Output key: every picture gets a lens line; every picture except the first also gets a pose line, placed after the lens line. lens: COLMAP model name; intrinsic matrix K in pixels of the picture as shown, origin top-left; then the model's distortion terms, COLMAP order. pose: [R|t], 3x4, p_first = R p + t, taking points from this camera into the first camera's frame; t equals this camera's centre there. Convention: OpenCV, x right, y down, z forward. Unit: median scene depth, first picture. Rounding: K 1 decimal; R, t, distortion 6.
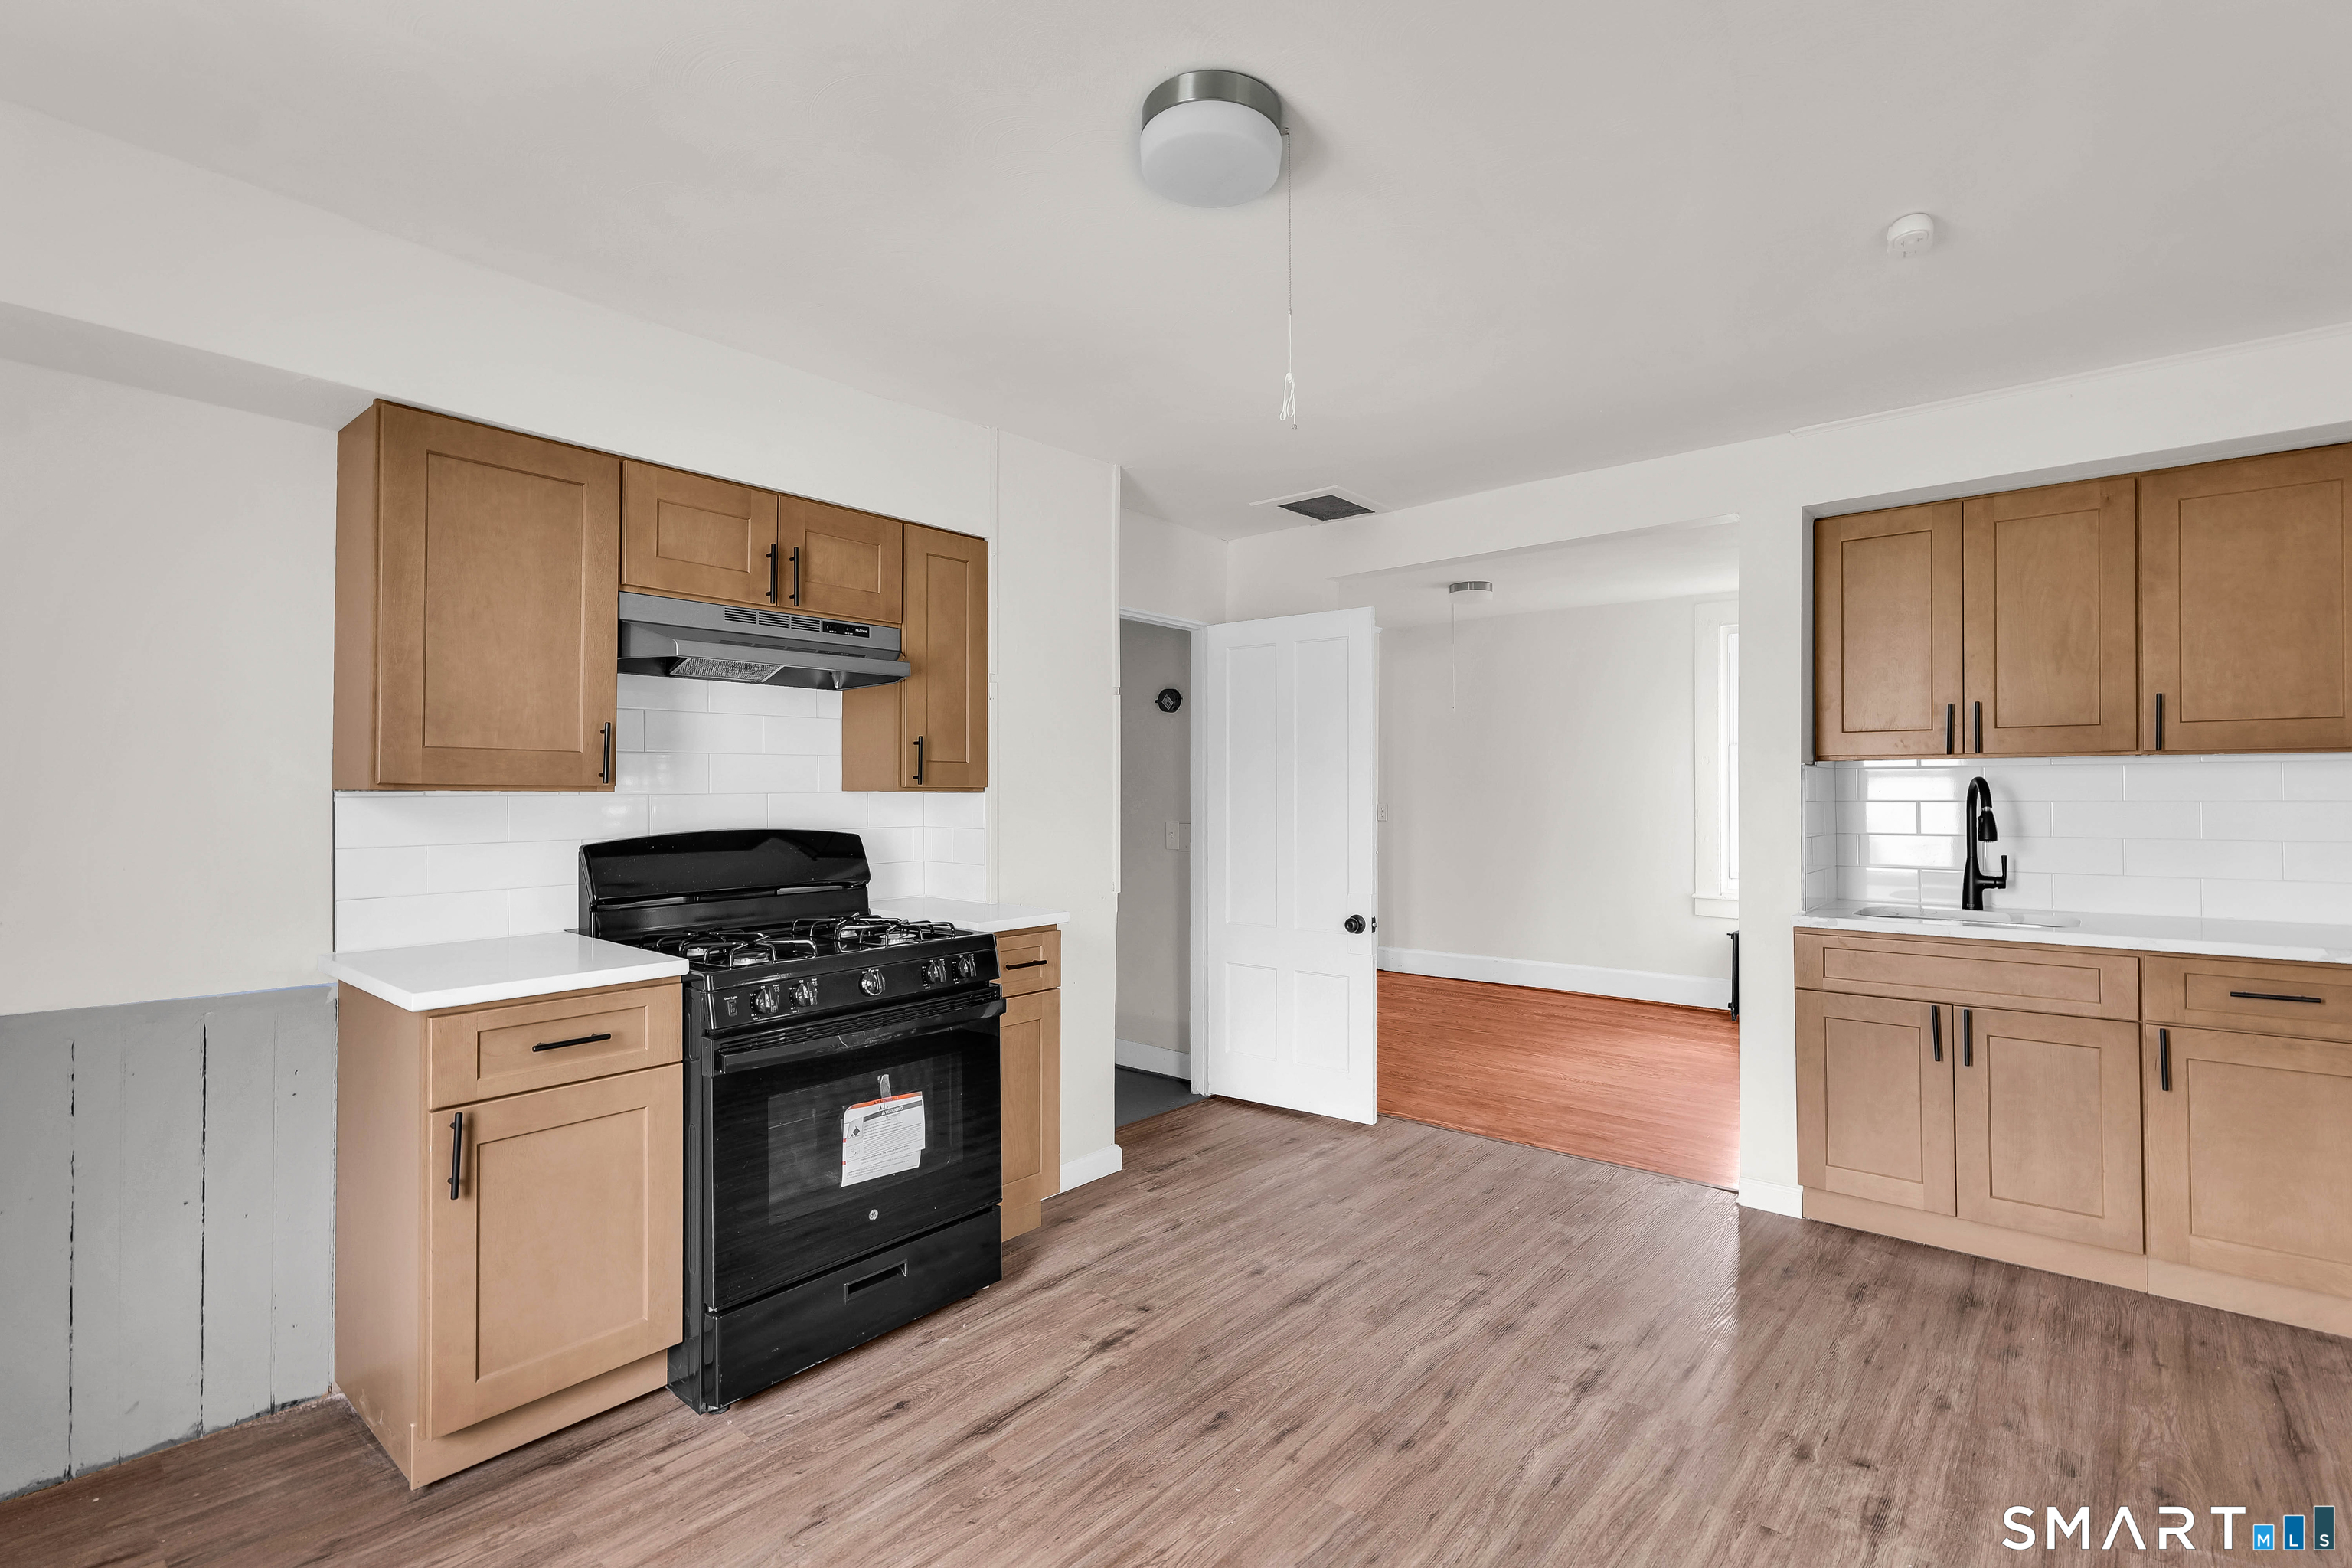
lens RADIAL K [[1114.8, 0, 1171.2], [0, 1114.8, 789.7], [0, 0, 1]] dist [0.005230, -0.002505]
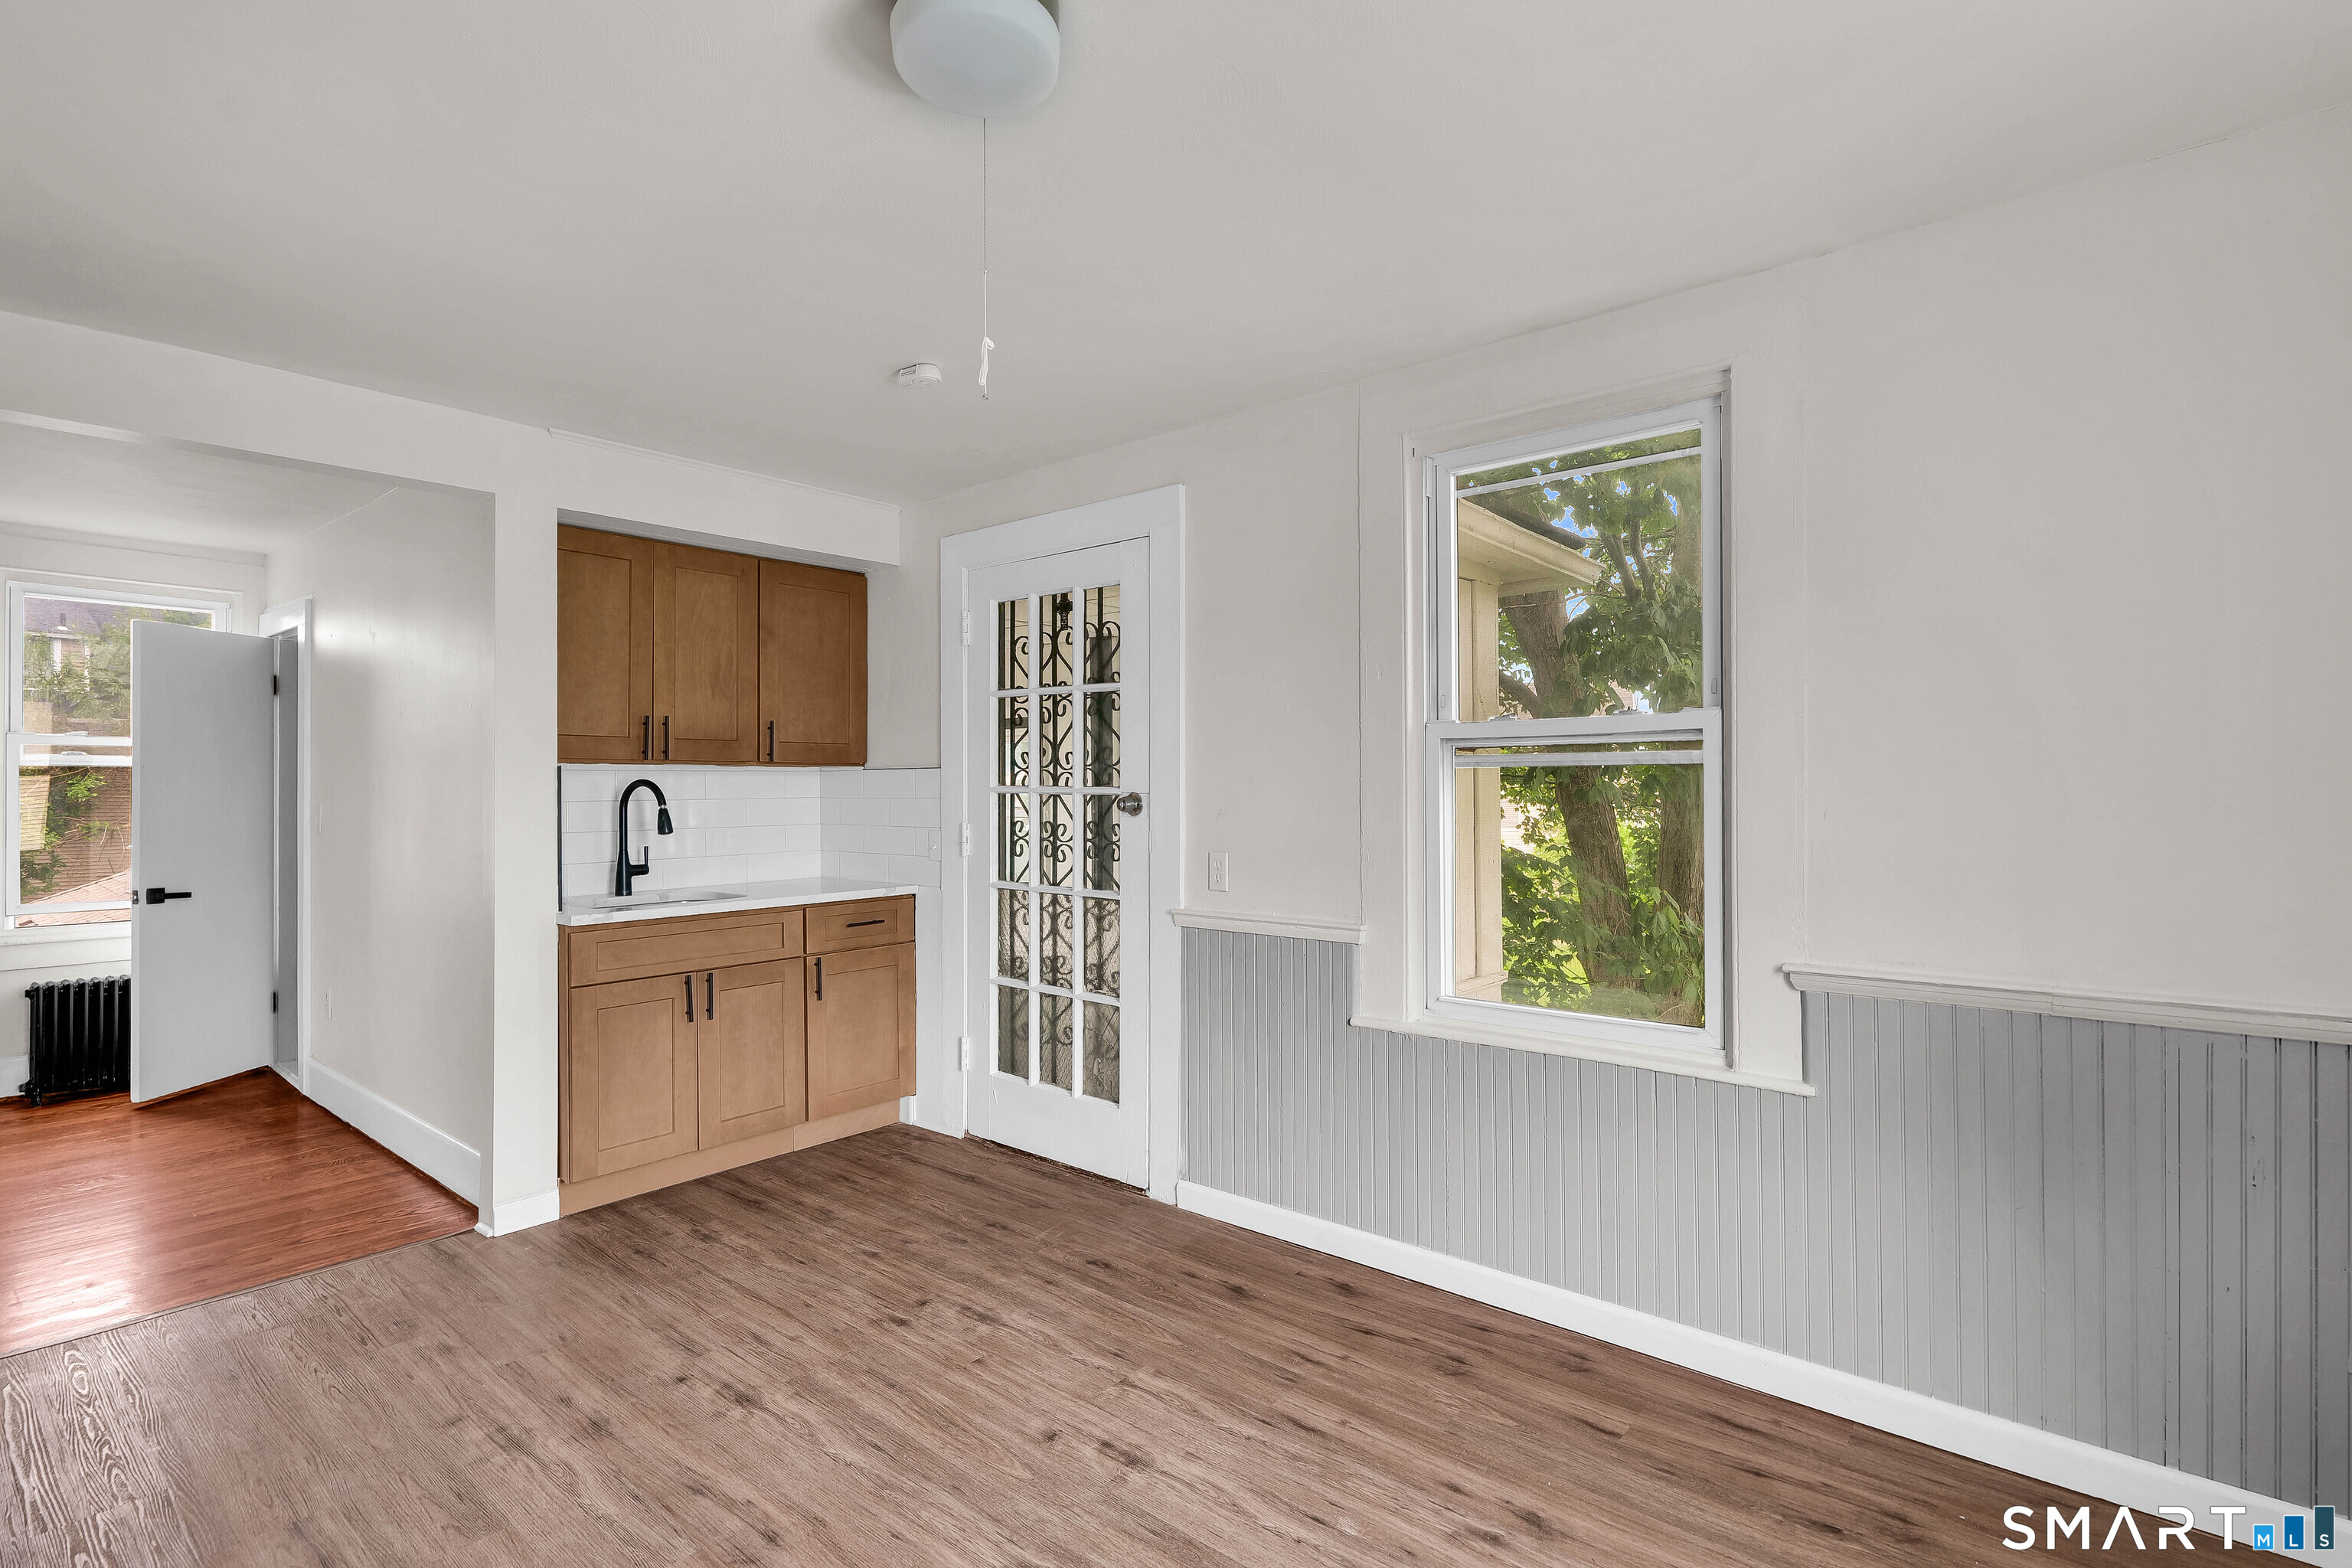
lens RADIAL K [[1114.8, 0, 1173.3], [0, 1114.8, 785.0], [0, 0, 1]] dist [0.005230, -0.002505]
pose [[-0.018708, 0.004567, 0.999815, -0.545440], [0.002284, 0.999987, -0.004525, 0.000597], [-0.999822, 0.002199, -0.018718, 0.565480]]
